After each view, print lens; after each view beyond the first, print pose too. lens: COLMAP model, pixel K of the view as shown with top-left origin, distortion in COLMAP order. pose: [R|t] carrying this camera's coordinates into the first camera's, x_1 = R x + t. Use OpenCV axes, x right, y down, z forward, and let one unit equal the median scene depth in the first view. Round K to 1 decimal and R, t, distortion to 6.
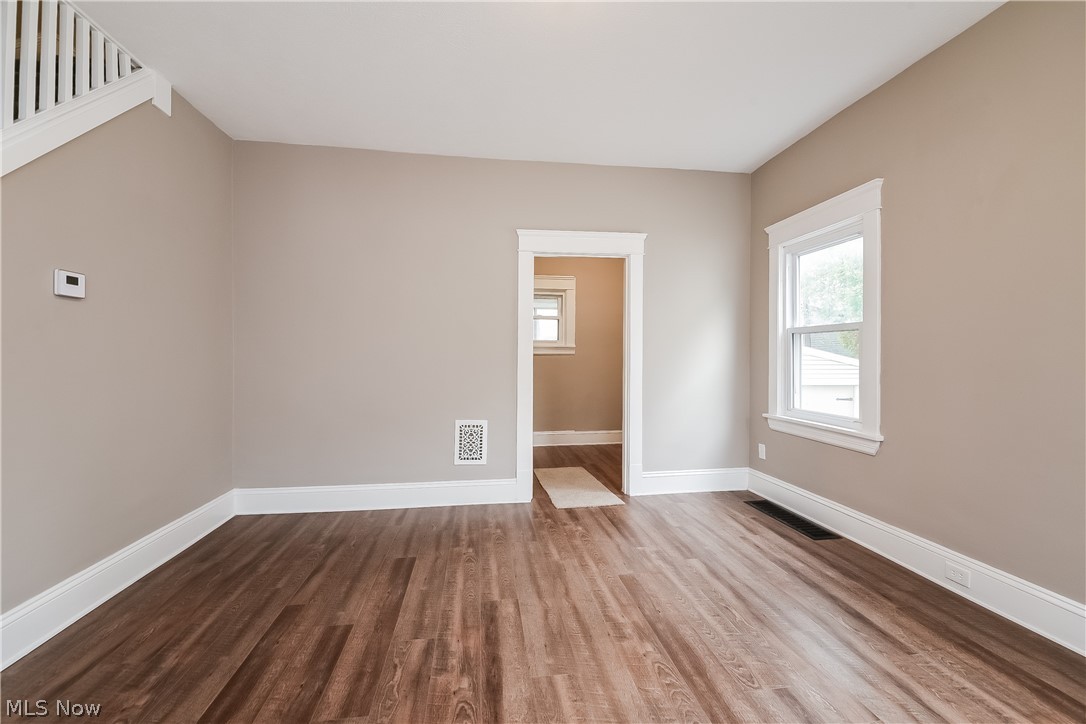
lens RADIAL K [[454.2, 0, 546.2], [0, 454.2, 358.6], [0, 0, 1]] dist [-0.016692, -0.000803]
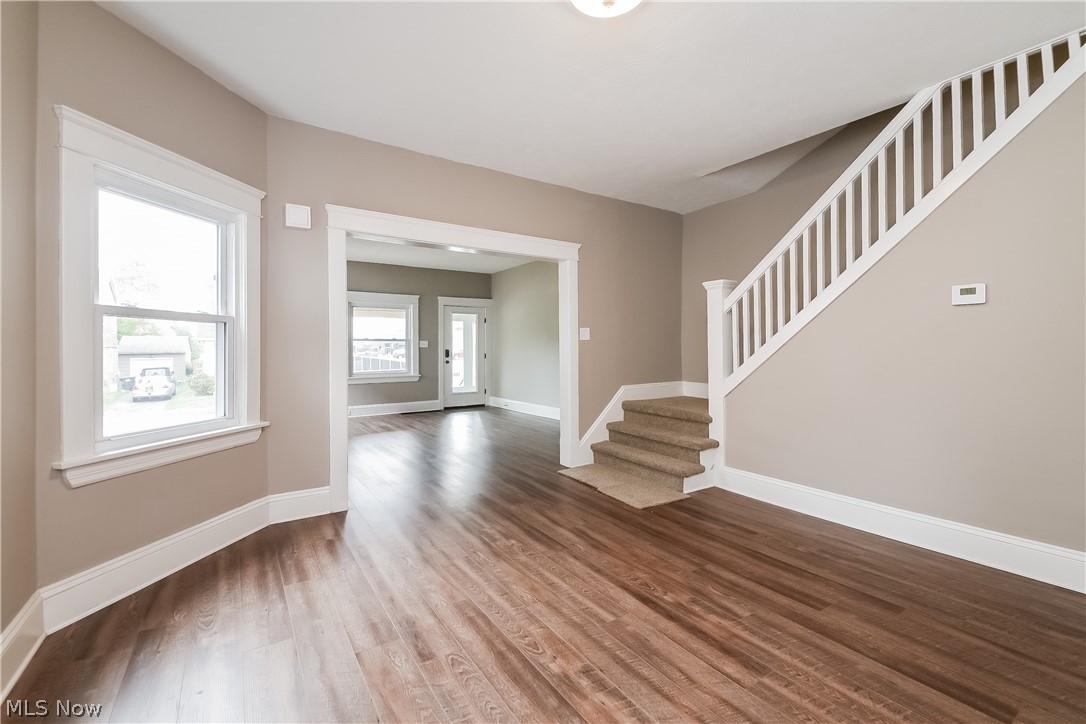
lens RADIAL K [[454.2, 0, 544.4], [0, 454.2, 341.9], [0, 0, 1]] dist [-0.016692, -0.000803]
pose [[-0.898413, -0.008259, -0.439074, 0.648881], [-0.003468, 0.999925, -0.011712, -0.013022], [0.439138, -0.009000, -0.898374, 1.805749]]
